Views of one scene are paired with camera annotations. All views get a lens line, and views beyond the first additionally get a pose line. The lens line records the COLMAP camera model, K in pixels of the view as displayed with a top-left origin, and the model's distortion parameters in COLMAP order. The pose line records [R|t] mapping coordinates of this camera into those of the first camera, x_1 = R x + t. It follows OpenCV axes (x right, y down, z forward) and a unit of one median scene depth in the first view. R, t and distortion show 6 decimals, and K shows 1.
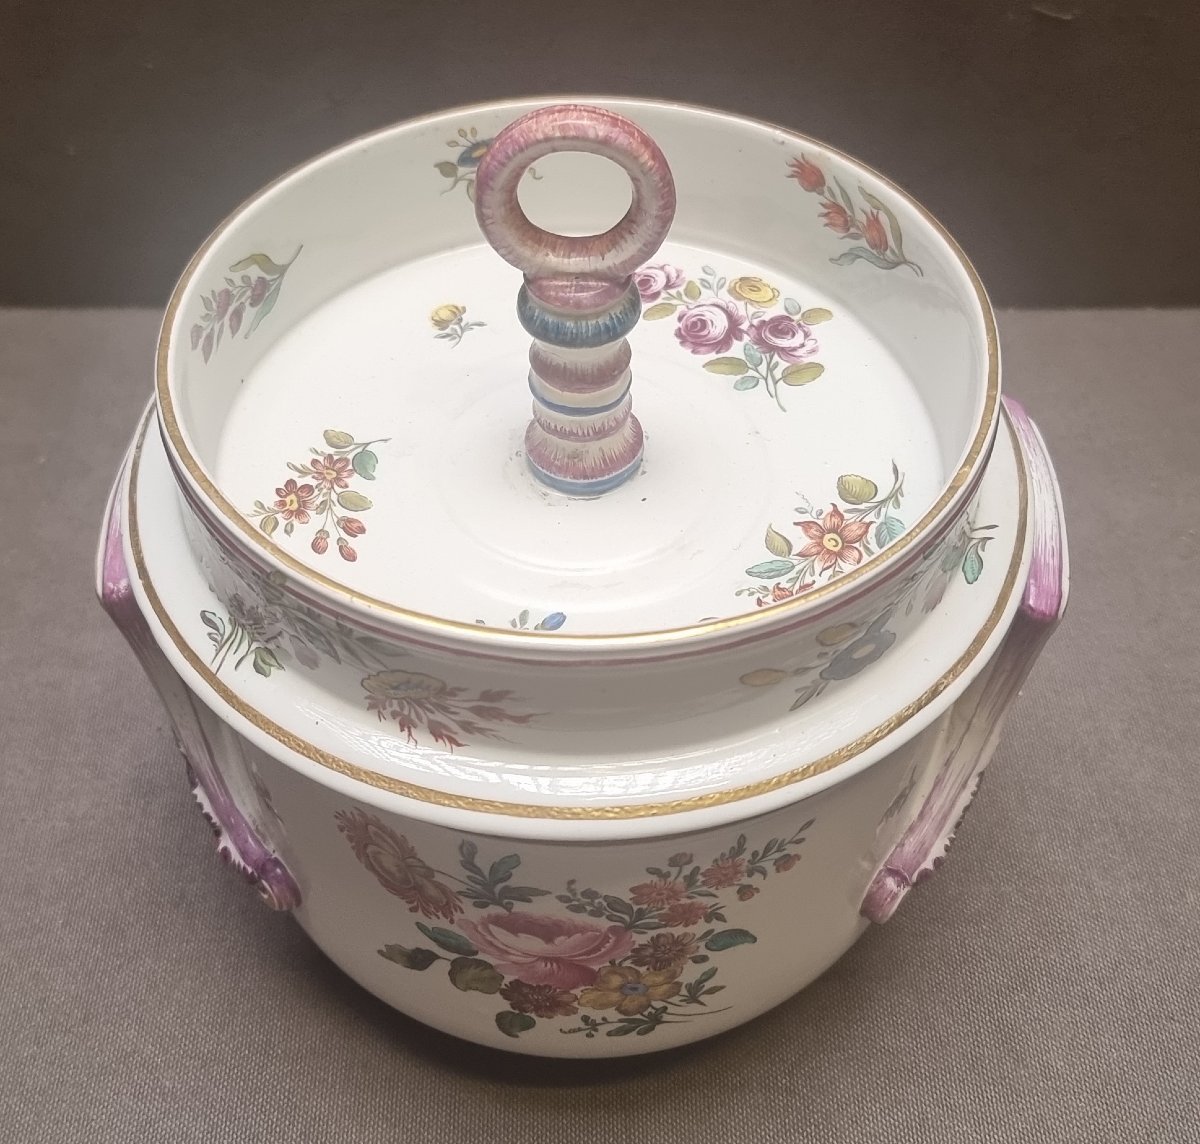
lens RADIAL K [[1513.7, 0, 536.7], [0, 1513.7, 572.1], [0, 0, 1]] dist [0.064958, -0.014857]
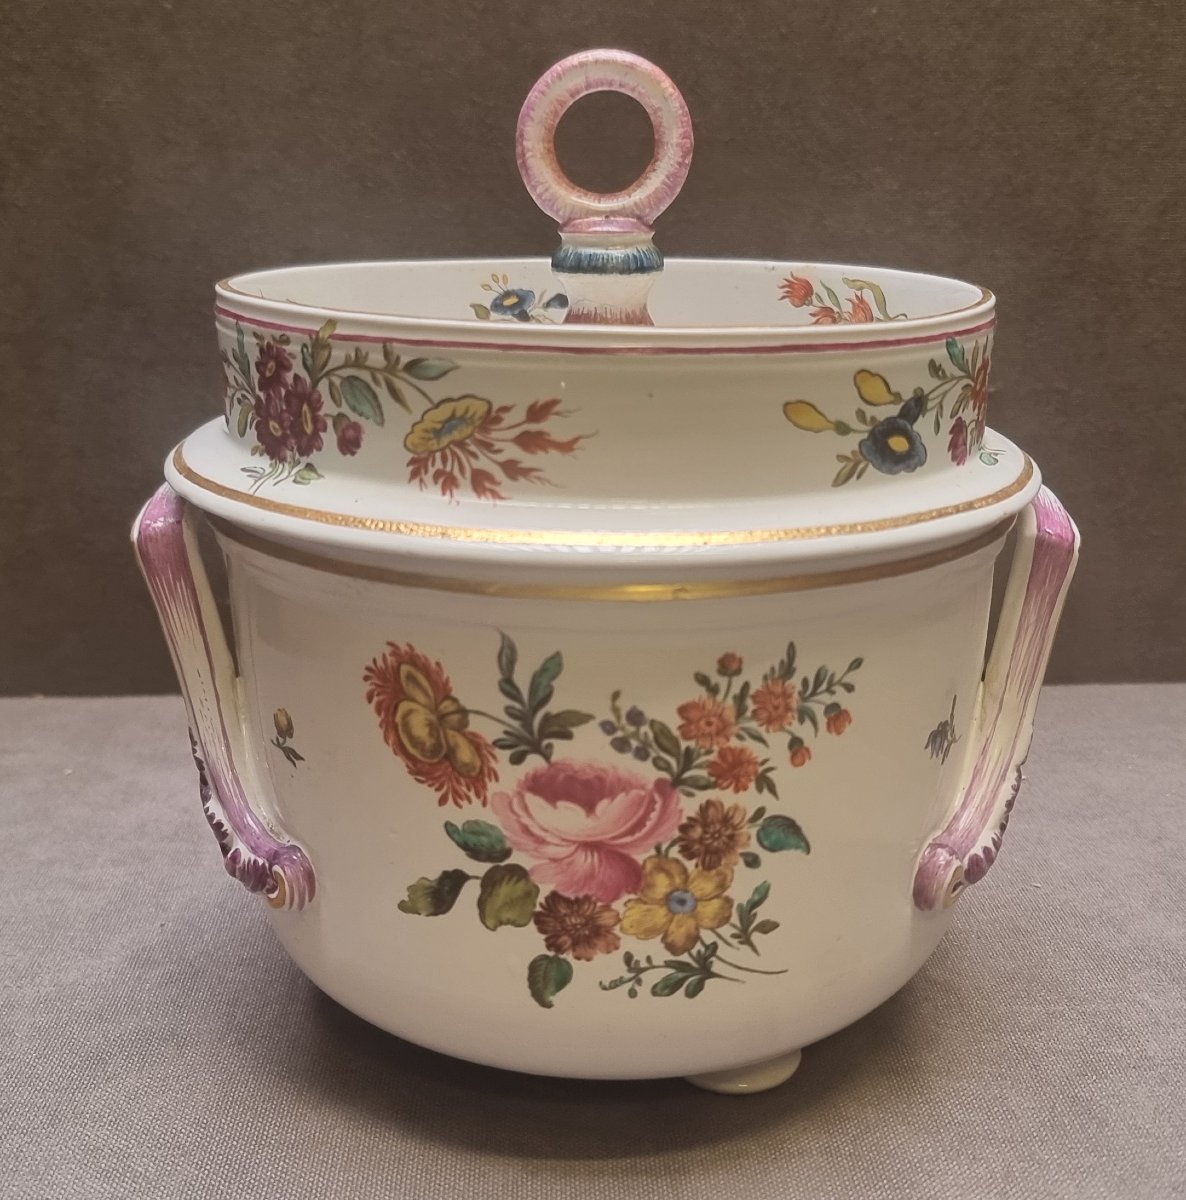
lens RADIAL K [[1375.8, 0, 606.0], [0, 1375.8, 520.7], [0, 0, 1]] dist [0.052445, 0.022094]
pose [[0.998761, 0.000975, 0.049751, -0.024134], [0.018455, 0.921246, -0.388542, 0.403660], [-0.046212, 0.388978, 0.920087, 0.154800]]
